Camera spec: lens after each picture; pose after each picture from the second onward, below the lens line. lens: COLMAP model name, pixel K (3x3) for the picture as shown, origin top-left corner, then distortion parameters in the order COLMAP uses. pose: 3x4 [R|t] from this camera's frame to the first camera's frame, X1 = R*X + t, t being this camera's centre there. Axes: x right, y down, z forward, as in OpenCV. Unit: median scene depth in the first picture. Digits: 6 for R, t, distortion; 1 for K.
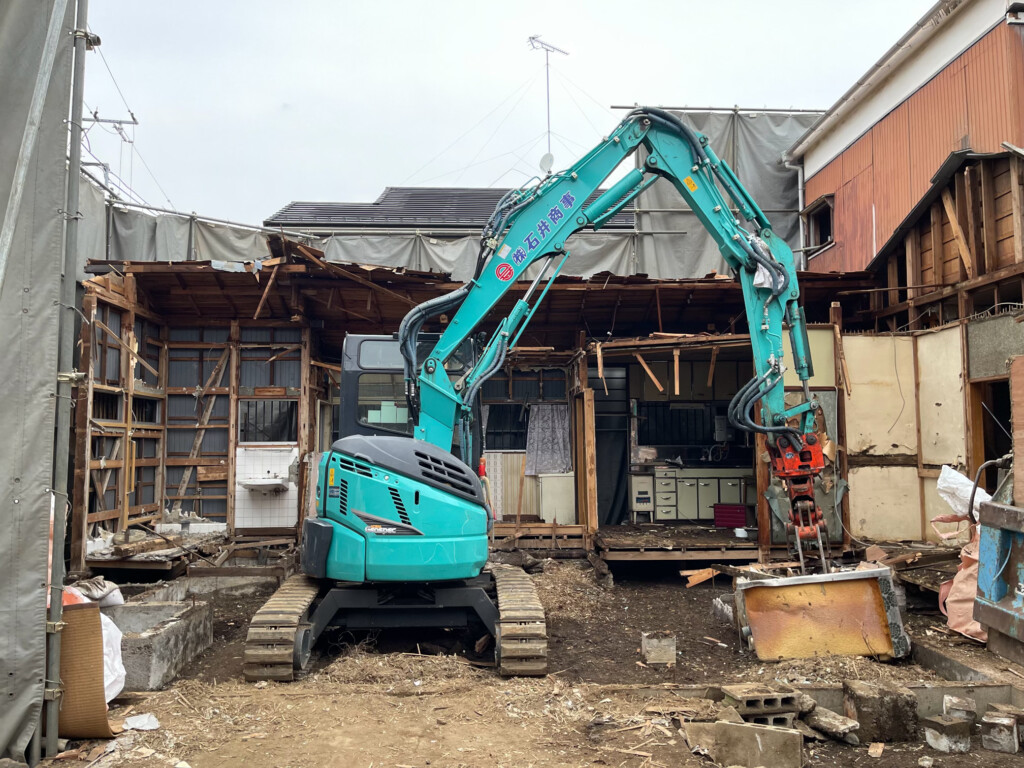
lens RADIAL K [[801.6, 0, 507.2], [0, 801.6, 385.5], [0, 0, 1]] dist [0.046733, -0.000963]
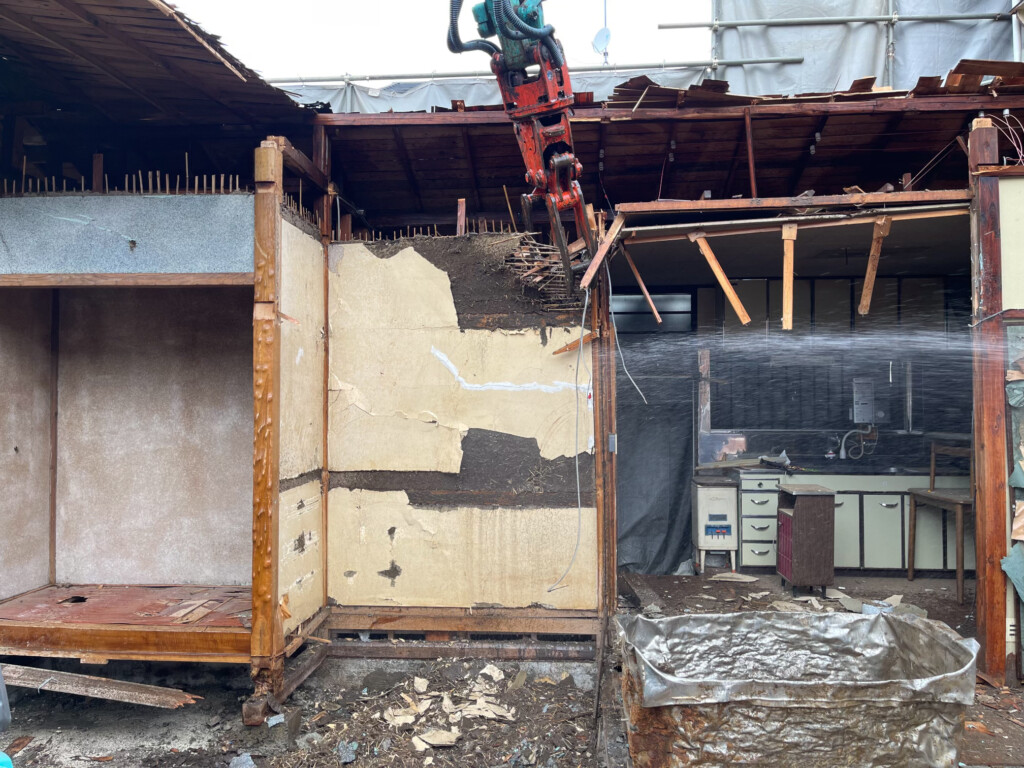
lens RADIAL K [[801.6, 0, 514.8], [0, 801.6, 387.1], [0, 0, 1]] dist [0.046733, -0.000963]
pose [[0.995077, 0.002663, -0.099065, 0.085036], [0.001680, 0.999042, 0.043735, 0.020120], [0.099087, -0.043686, 0.994119, 0.440827]]
